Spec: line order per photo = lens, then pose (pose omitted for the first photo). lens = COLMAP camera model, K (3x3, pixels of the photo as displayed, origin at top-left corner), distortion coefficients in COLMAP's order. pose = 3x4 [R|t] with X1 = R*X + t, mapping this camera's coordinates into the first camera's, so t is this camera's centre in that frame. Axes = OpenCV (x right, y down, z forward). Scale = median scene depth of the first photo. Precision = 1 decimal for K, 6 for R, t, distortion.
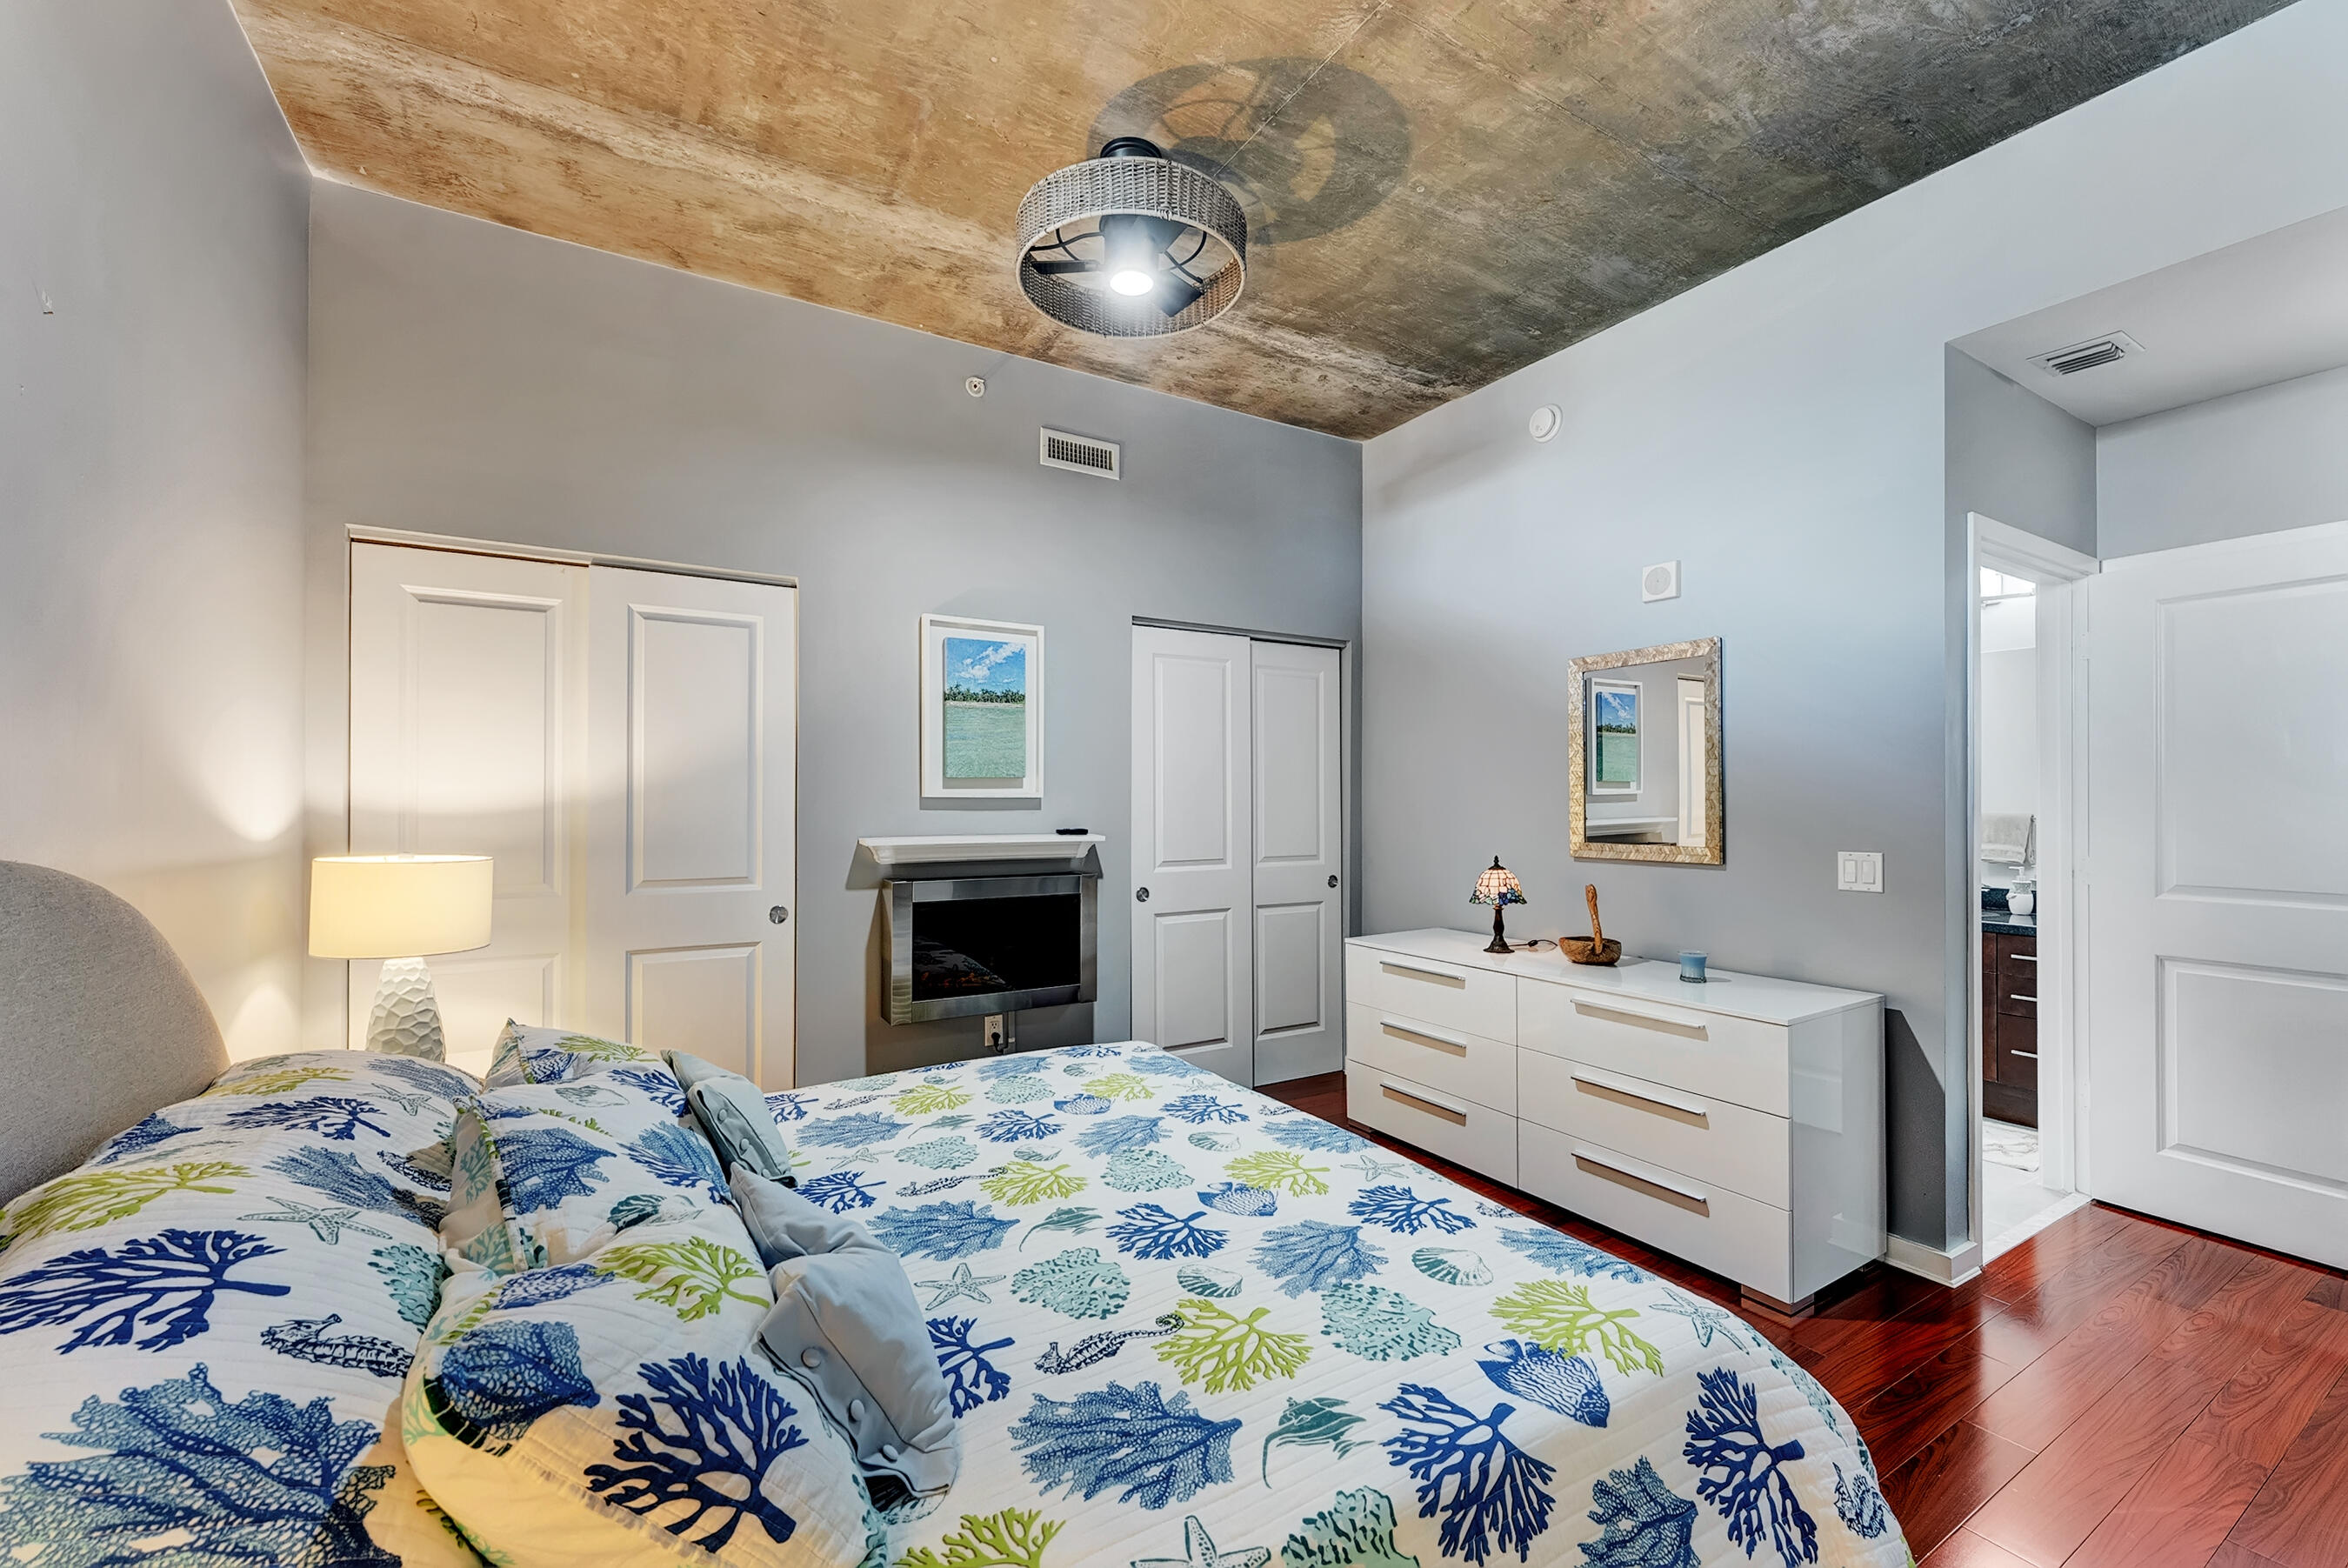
lens RADIAL K [[950.9, 0, 1176.8], [0, 950.9, 797.5], [0, 0, 1]] dist [-0.000572, 0.000000]
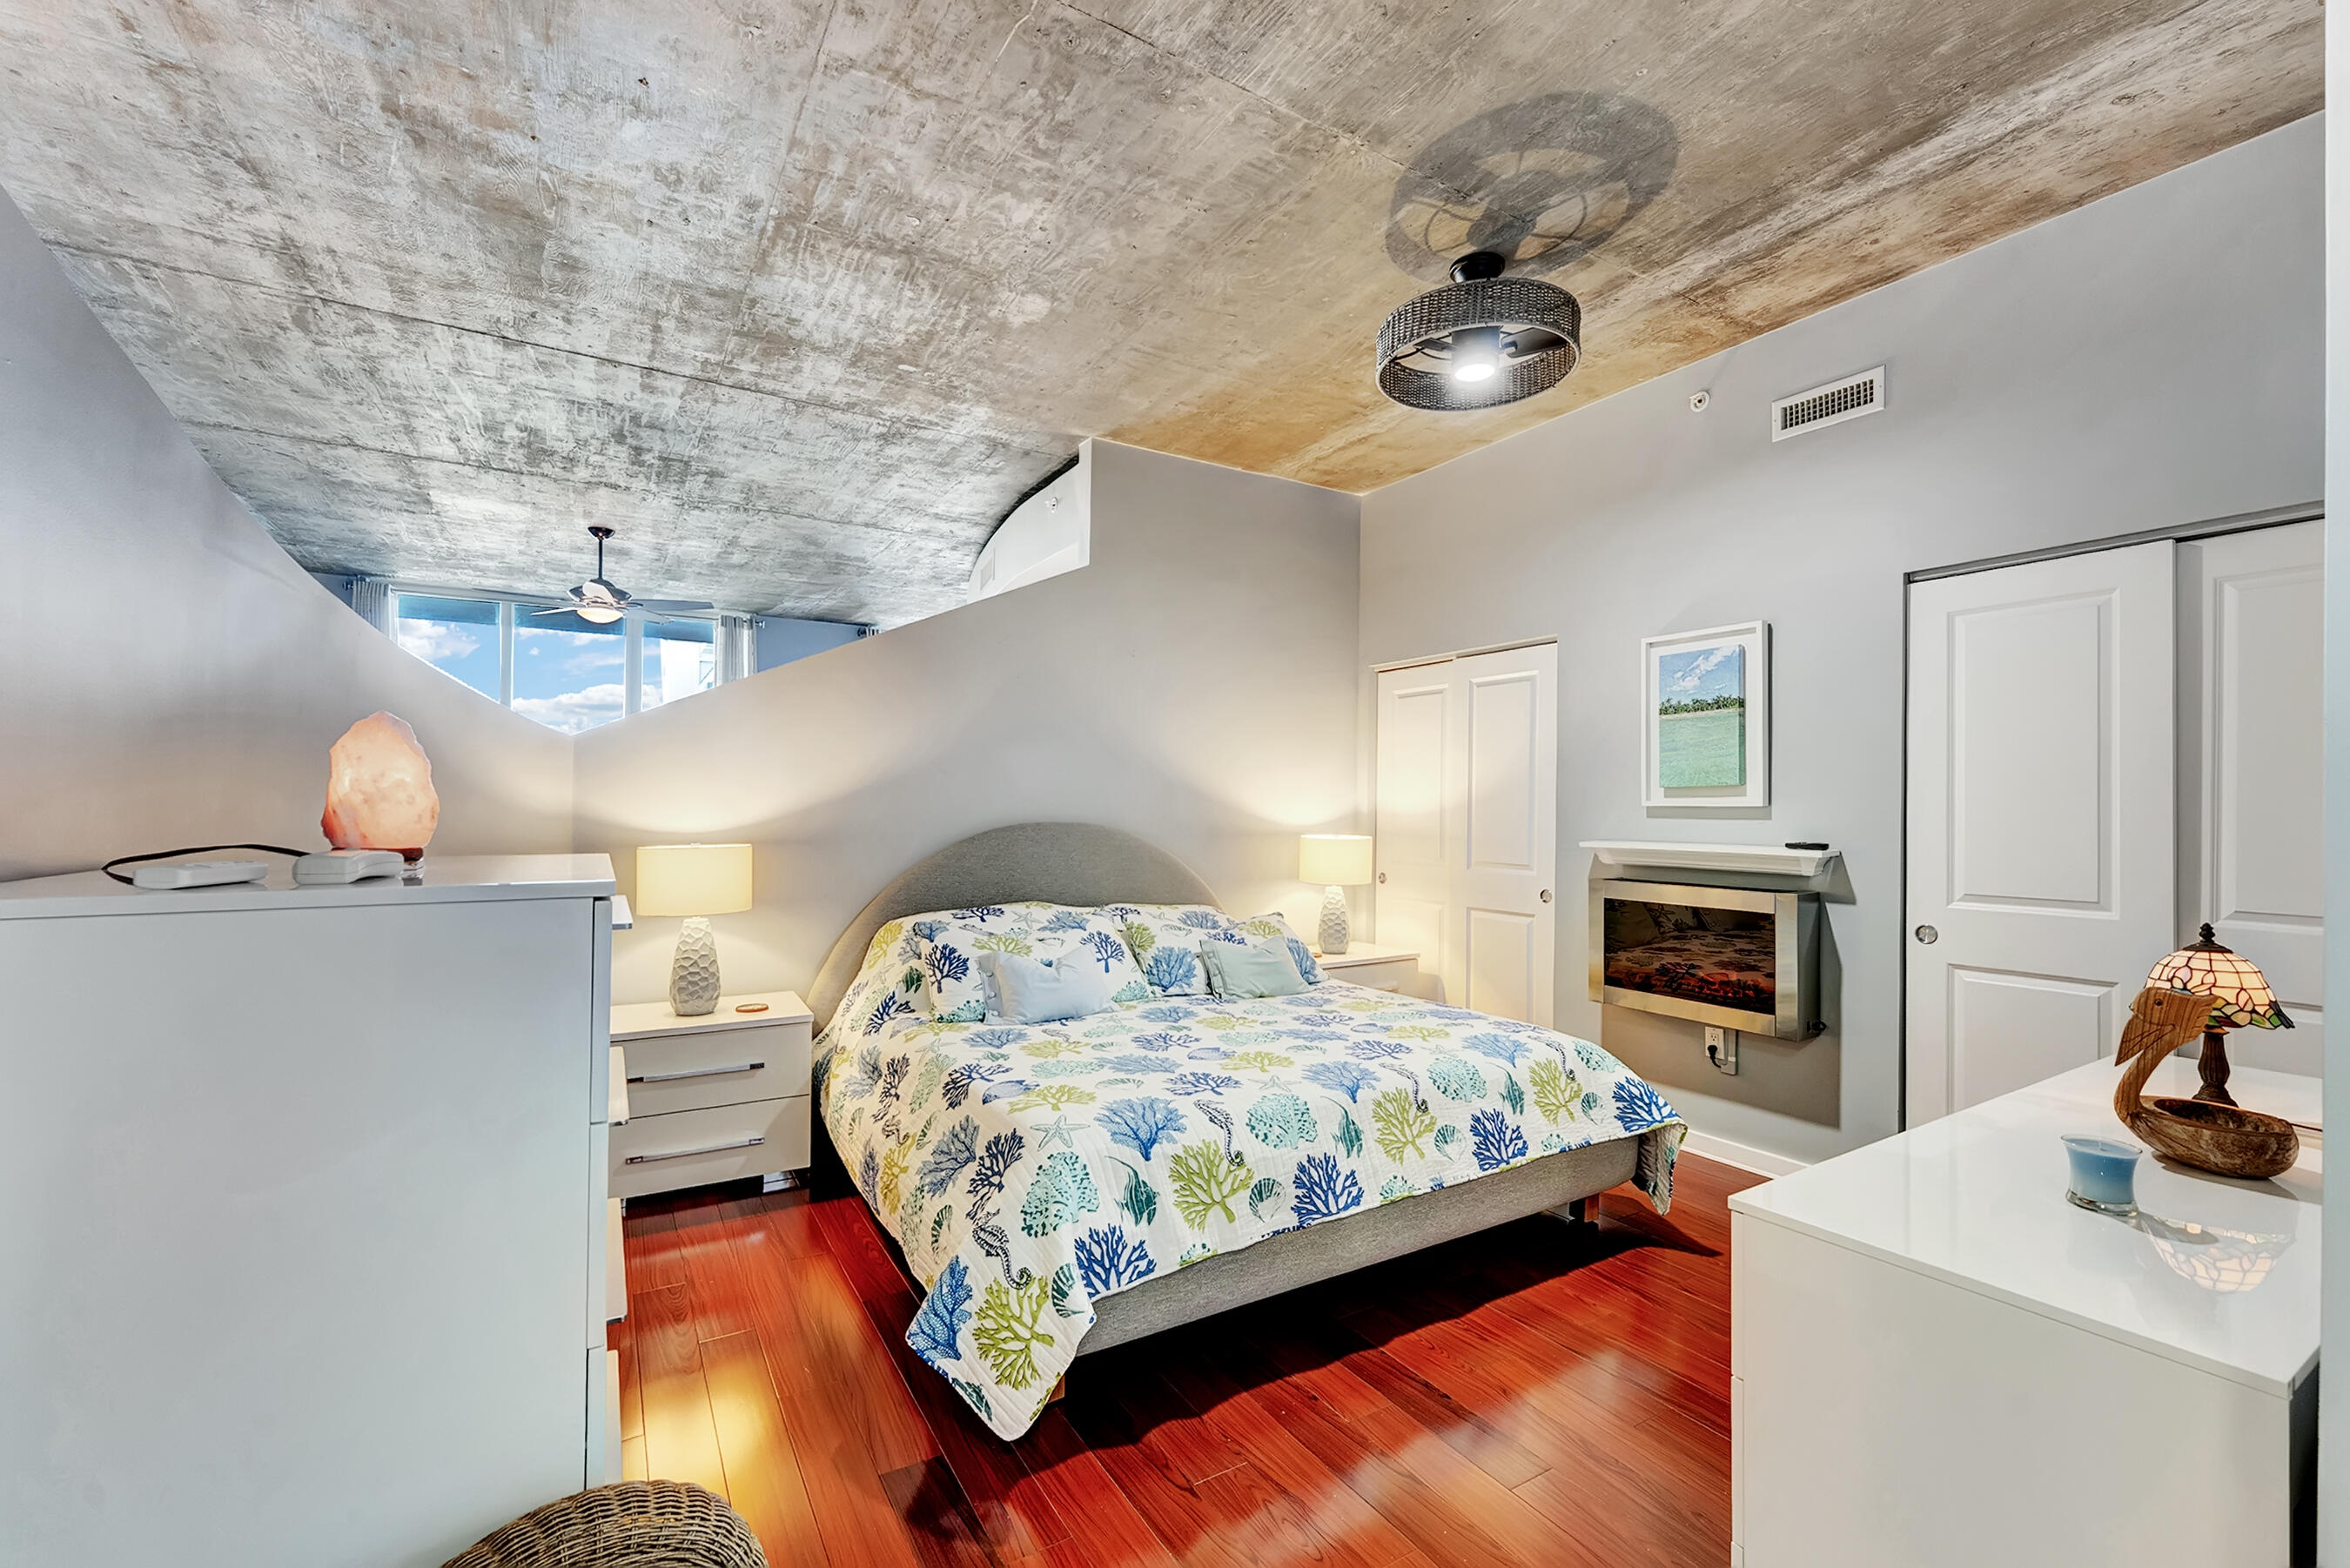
lens RADIAL K [[951.6, 0, 1177.8], [0, 951.6, 797.5], [0, 0, 1]] dist [-0.000572, 0.000000]
pose [[0.013420, -0.009294, -0.999867, 0.822647], [-0.001072, 0.999956, -0.009310, 0.000569], [0.999909, 0.001197, 0.013409, 0.449175]]
